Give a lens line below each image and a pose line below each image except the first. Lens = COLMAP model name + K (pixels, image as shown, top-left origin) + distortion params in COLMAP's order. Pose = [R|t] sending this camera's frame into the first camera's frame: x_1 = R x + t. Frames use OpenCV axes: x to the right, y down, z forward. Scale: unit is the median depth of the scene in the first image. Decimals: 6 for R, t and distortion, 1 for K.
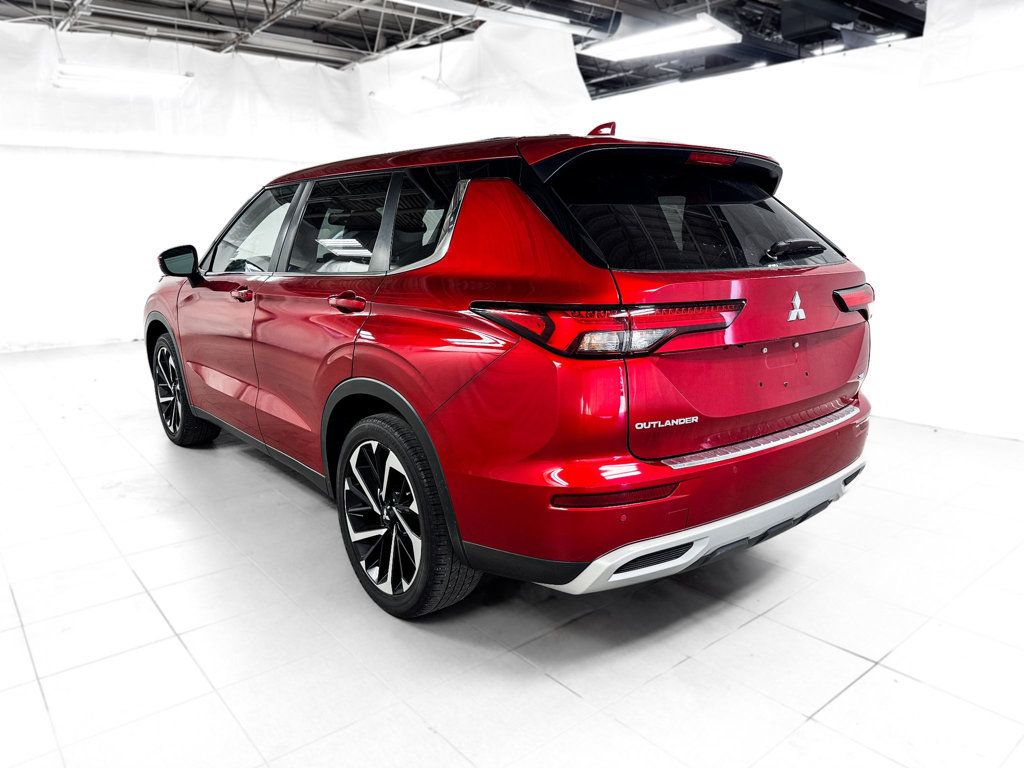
lens RADIAL K [[734.2, 0, 512.0], [0, 734.2, 384.0], [0, 0, 1]] dist [0.034066, -0.022042]
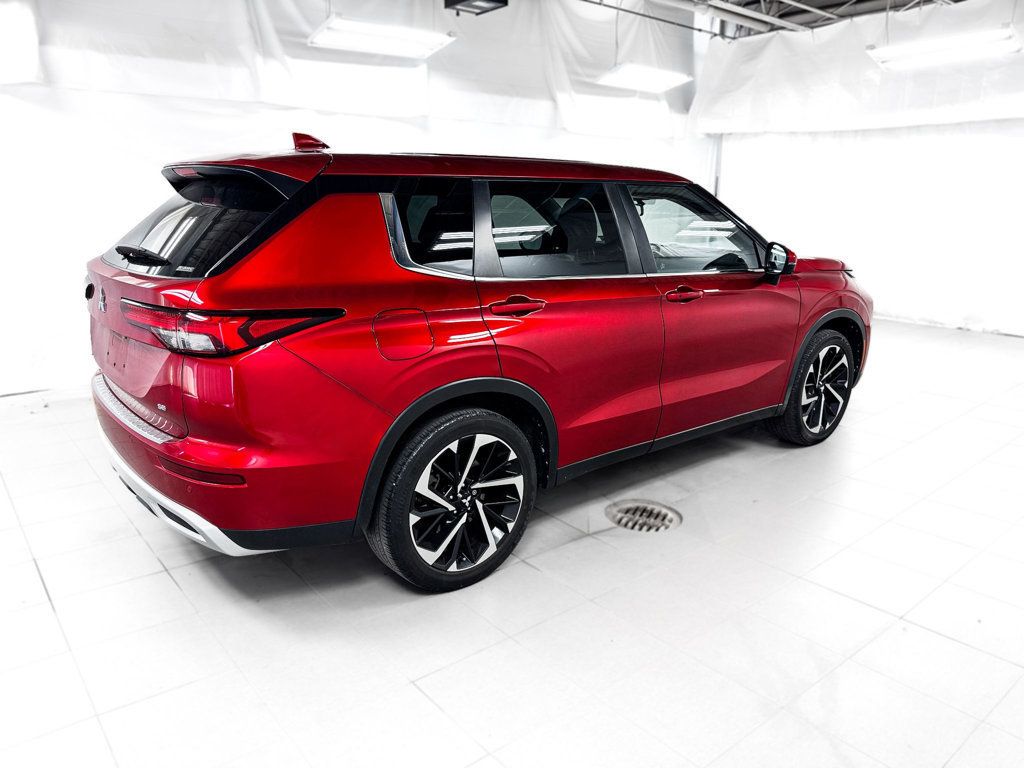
lens RADIAL K [[734.2, 0, 512.0], [0, 734.2, 384.0], [0, 0, 1]] dist [0.034066, -0.022042]
pose [[0.017535, 0.260158, -0.965407, 0.571142], [-0.216690, 0.943596, 0.250344, -0.150624], [0.976083, 0.204805, 0.072919, 0.572121]]
